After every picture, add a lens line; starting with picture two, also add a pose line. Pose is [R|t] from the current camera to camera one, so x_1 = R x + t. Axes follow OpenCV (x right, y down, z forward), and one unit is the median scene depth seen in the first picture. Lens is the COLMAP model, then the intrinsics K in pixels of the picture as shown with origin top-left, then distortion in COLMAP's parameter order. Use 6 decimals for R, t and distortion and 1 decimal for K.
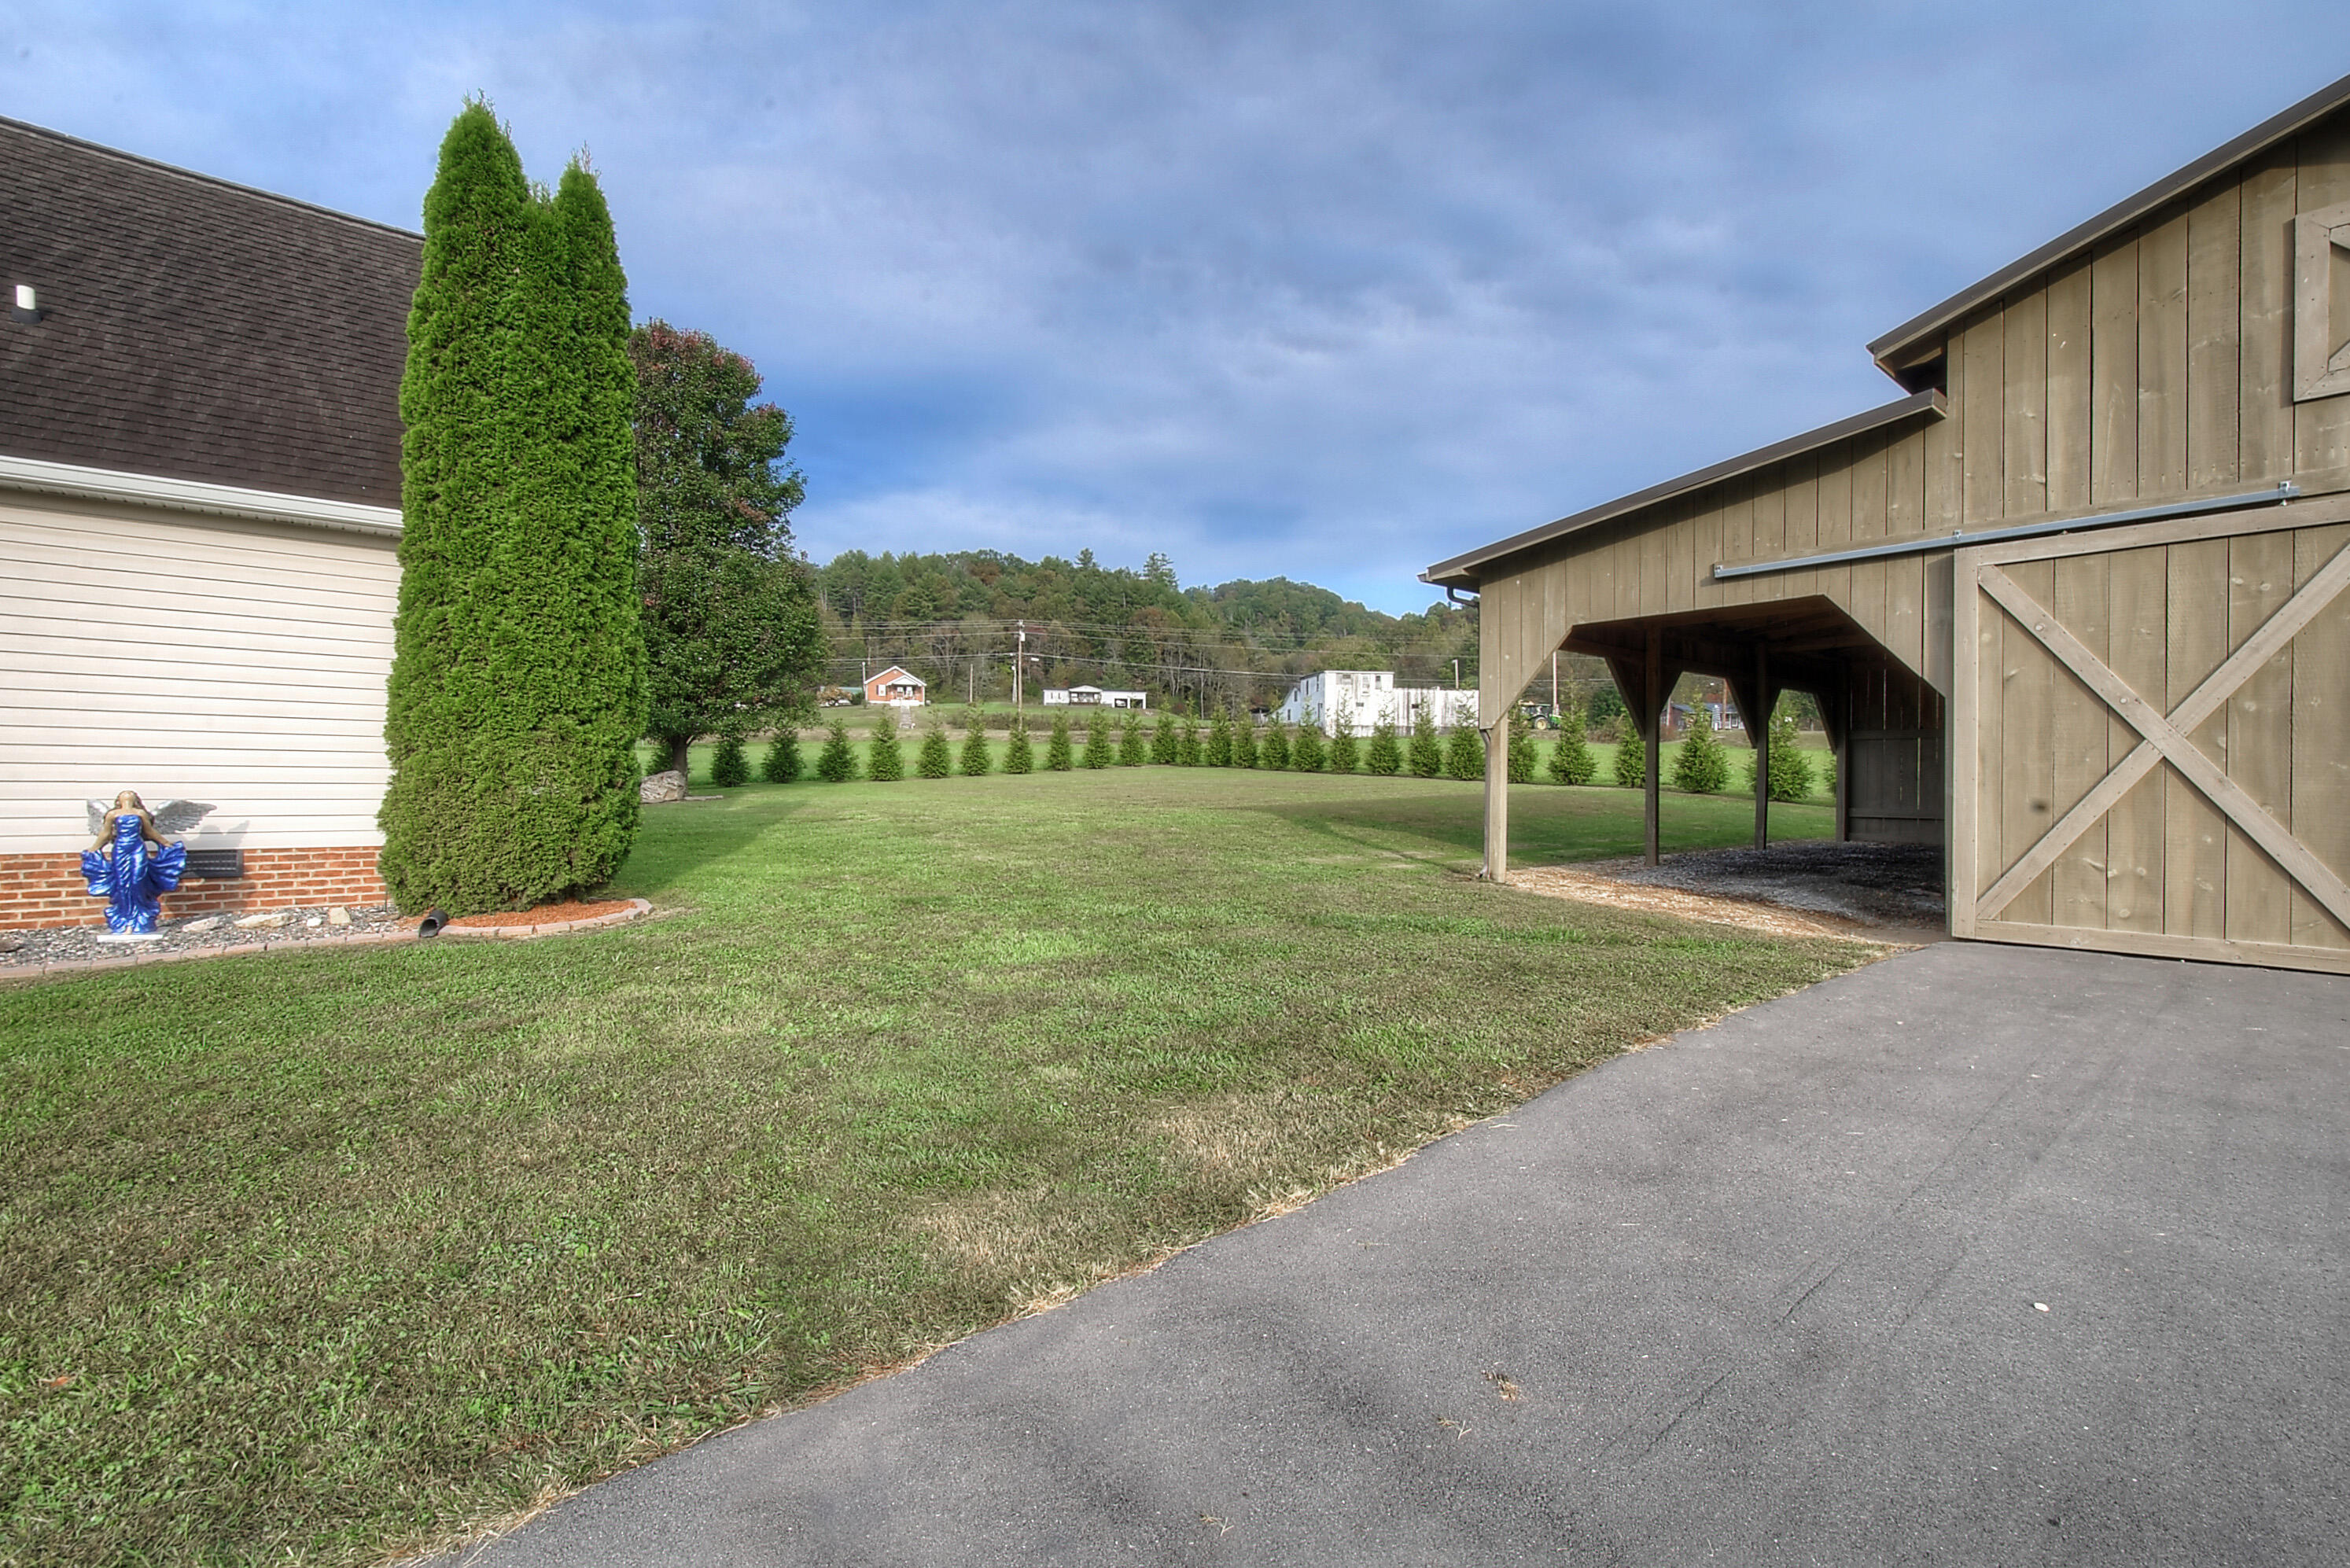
lens RADIAL K [[1025.2, 0, 1198.9], [0, 1025.2, 787.3], [0, 0, 1]] dist [0.003298, -0.006351]
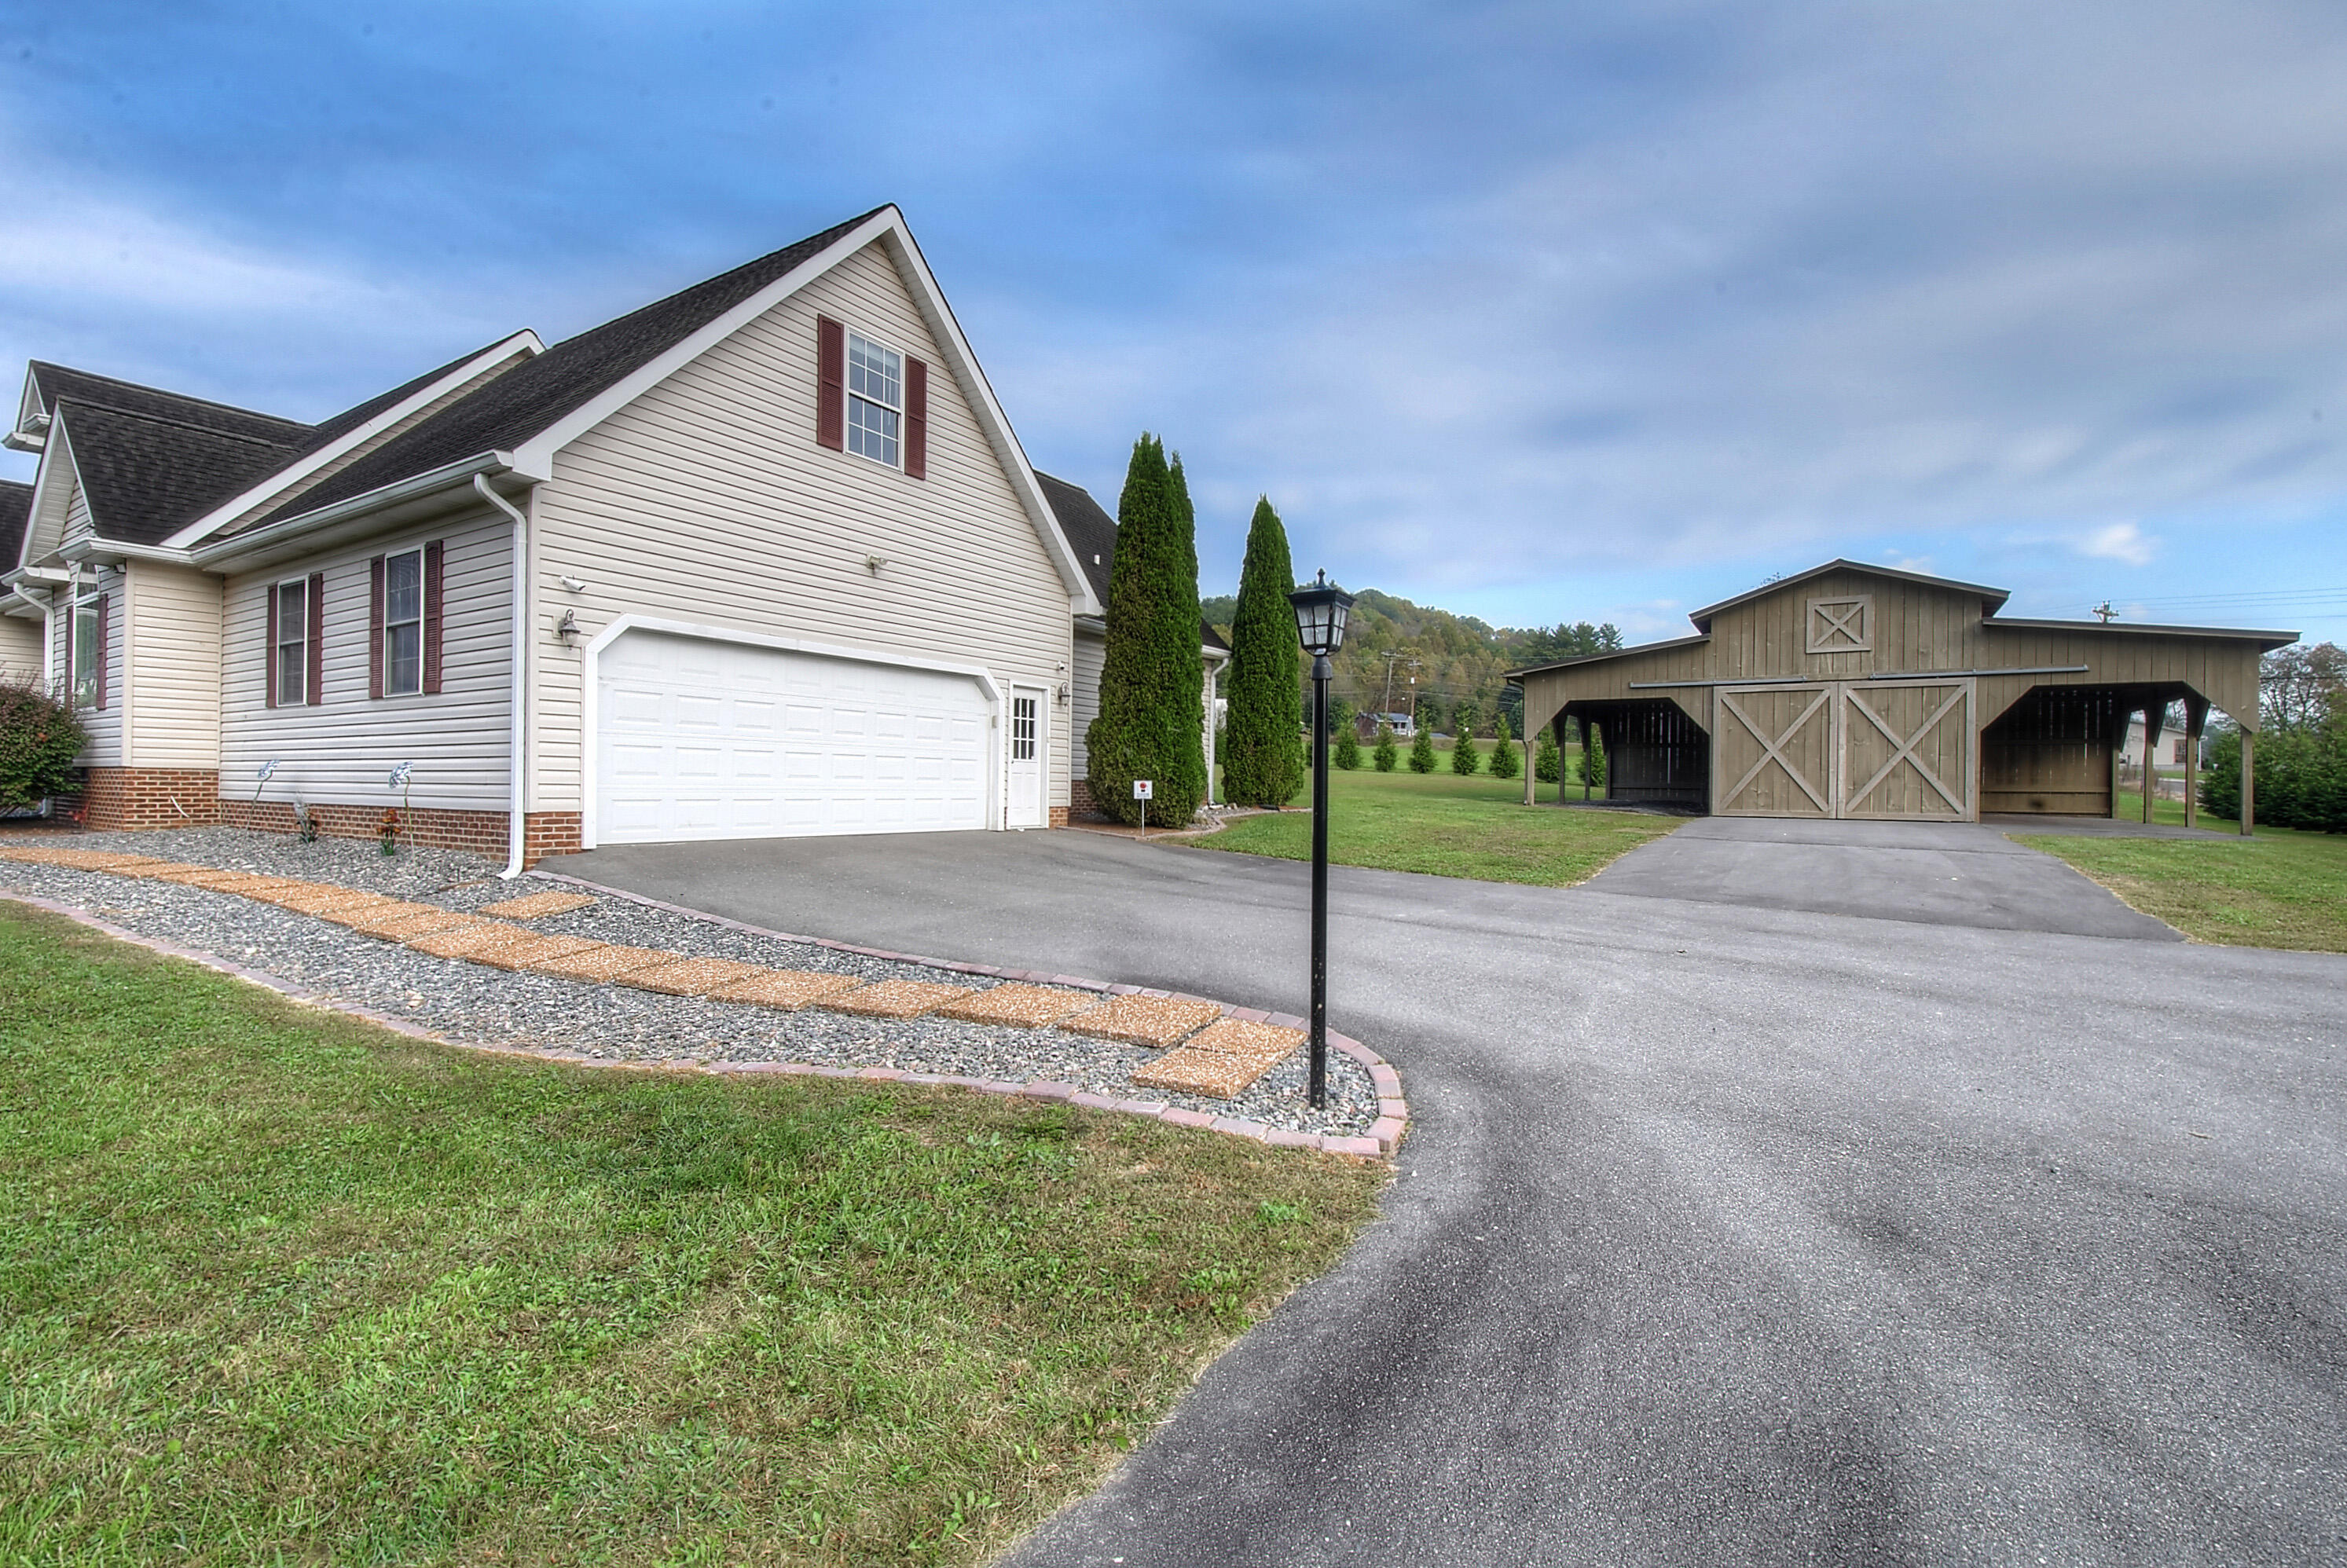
lens RADIAL K [[969.5, 0, 1226.2], [0, 969.5, 780.8], [0, 0, 1]] dist [0.010289, -0.010051]
pose [[0.953368, 0.005954, 0.301753, -1.541891], [-0.005760, 0.999982, -0.001534, 0.058779], [-0.301757, -0.000276, 0.953385, -1.332274]]
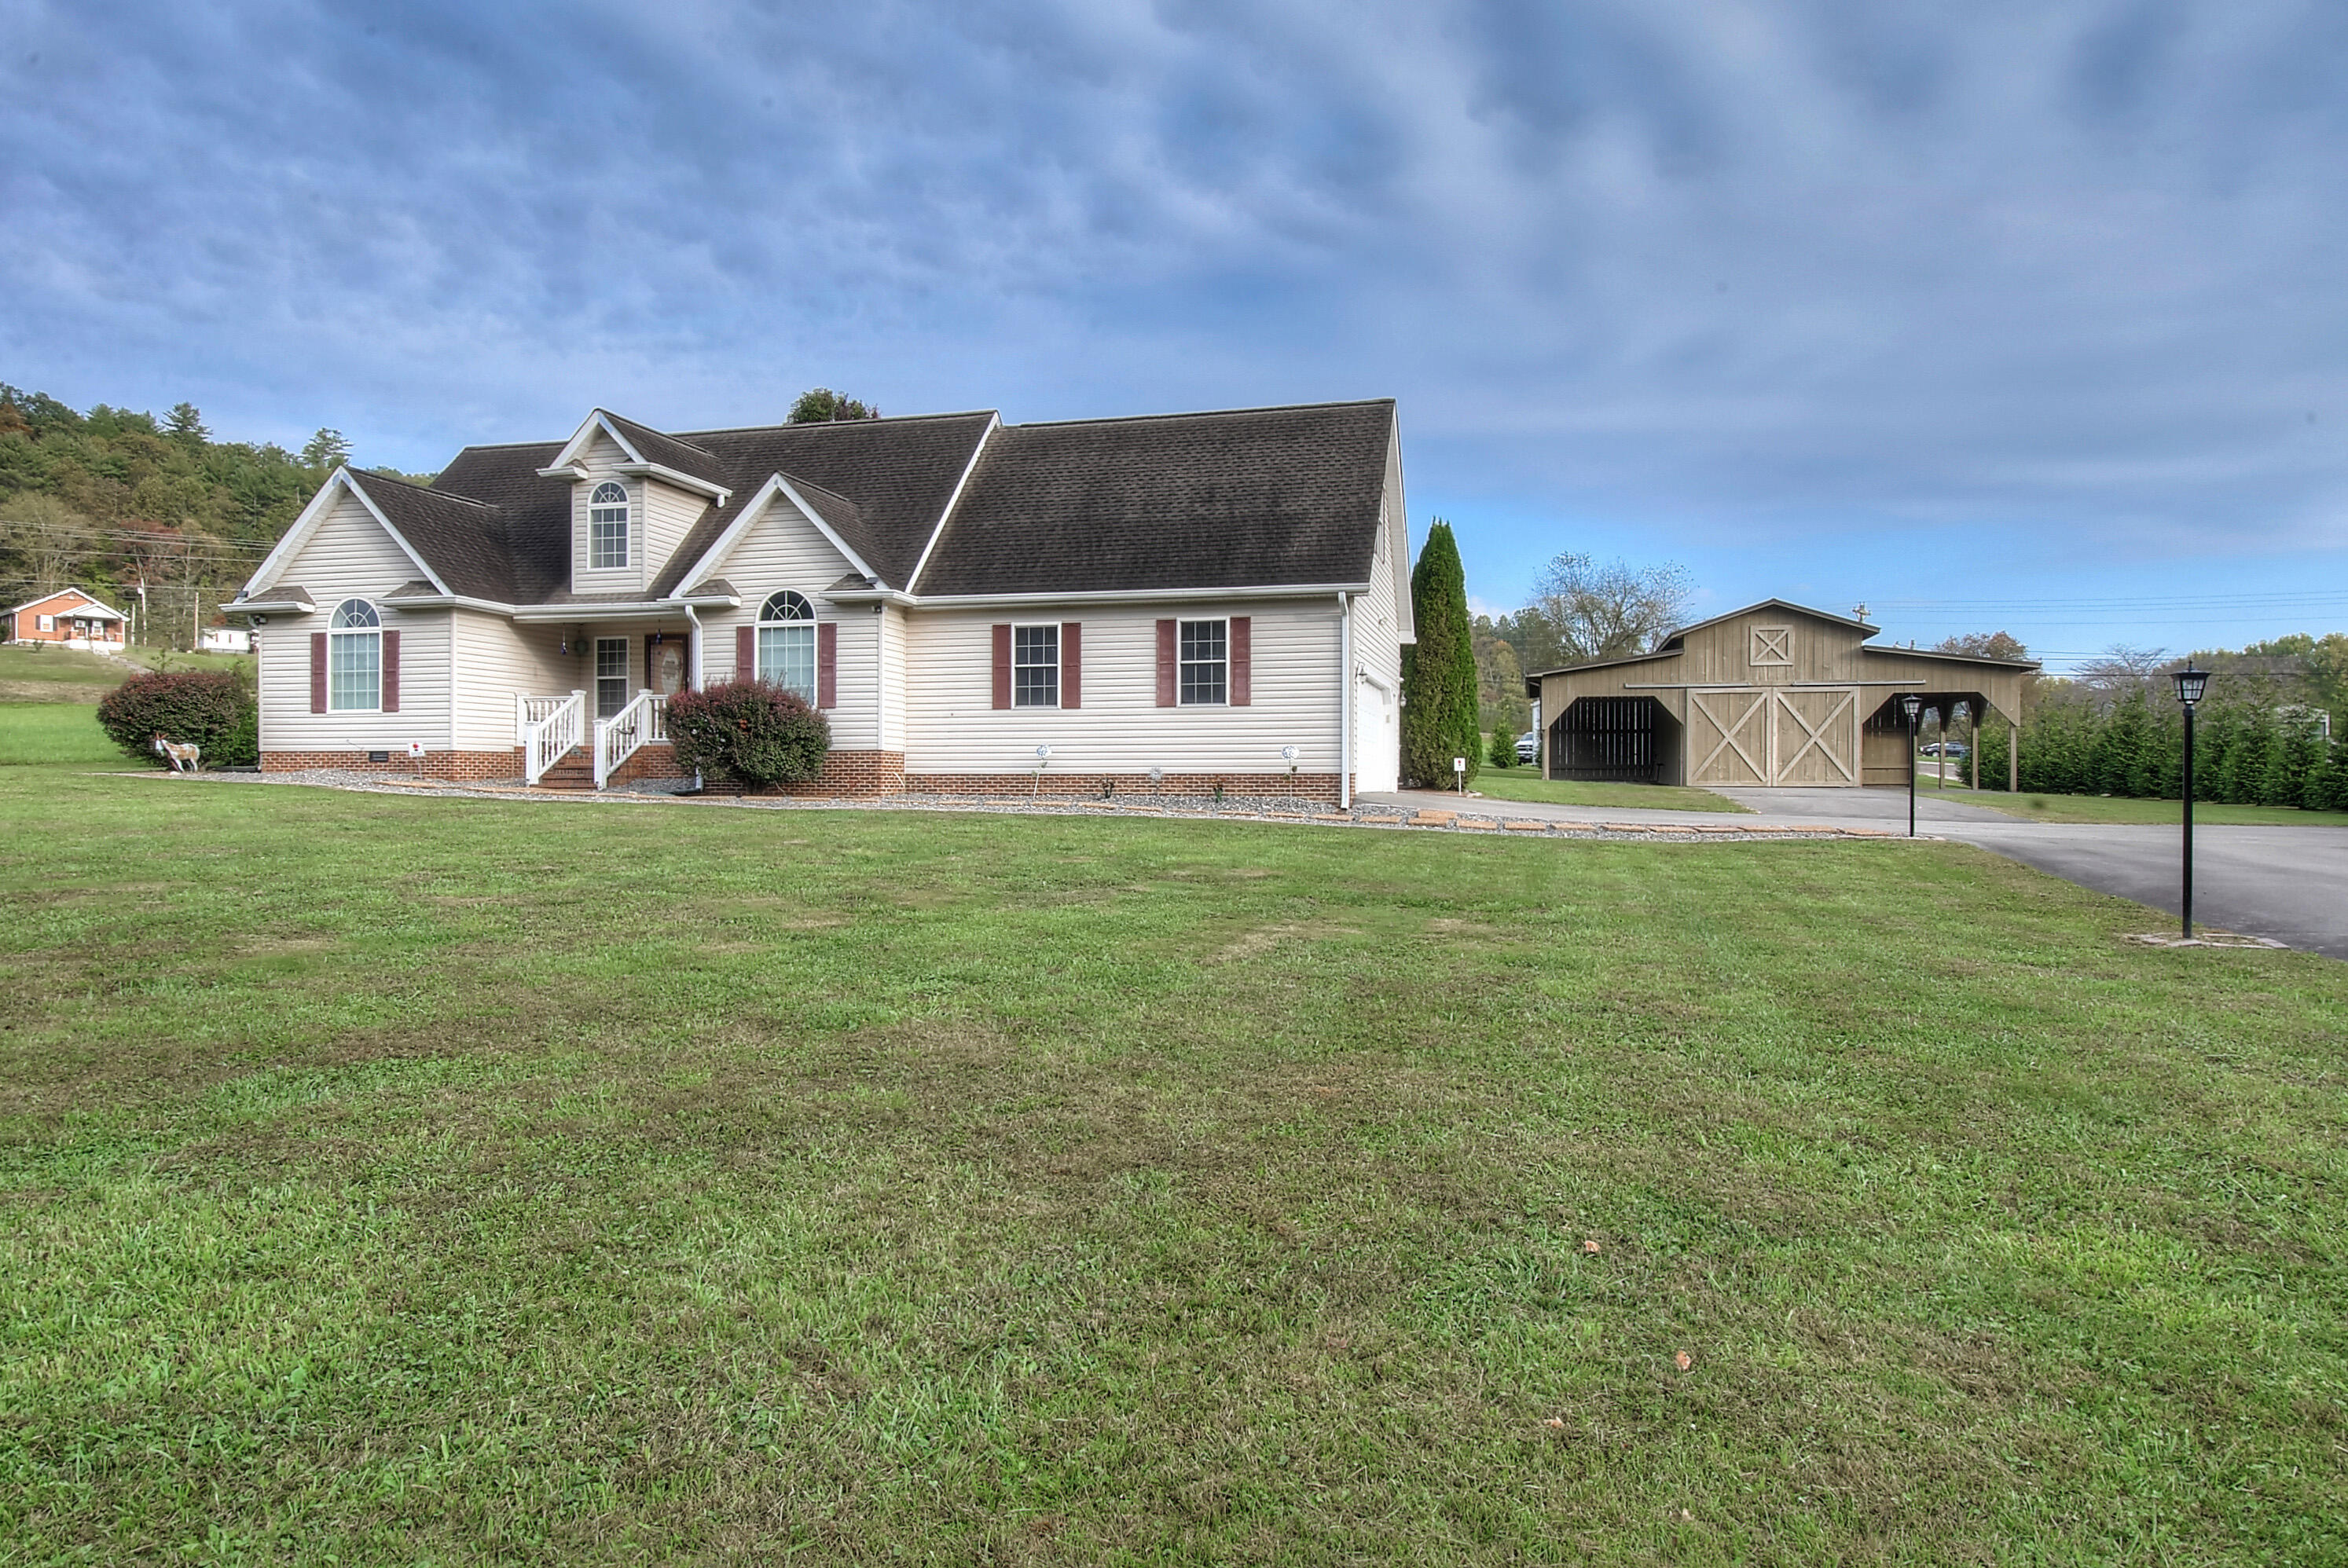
lens RADIAL K [[1265.1, 0, 1248.2], [0, 1265.1, 776.1], [0, 0, 1]] dist [0.012812, 0.000646]
pose [[0.811463, -0.003560, 0.584393, -3.626724], [0.004602, 0.999989, -0.000298, 0.102887], [-0.584385, 0.002931, 0.811471, -2.049778]]
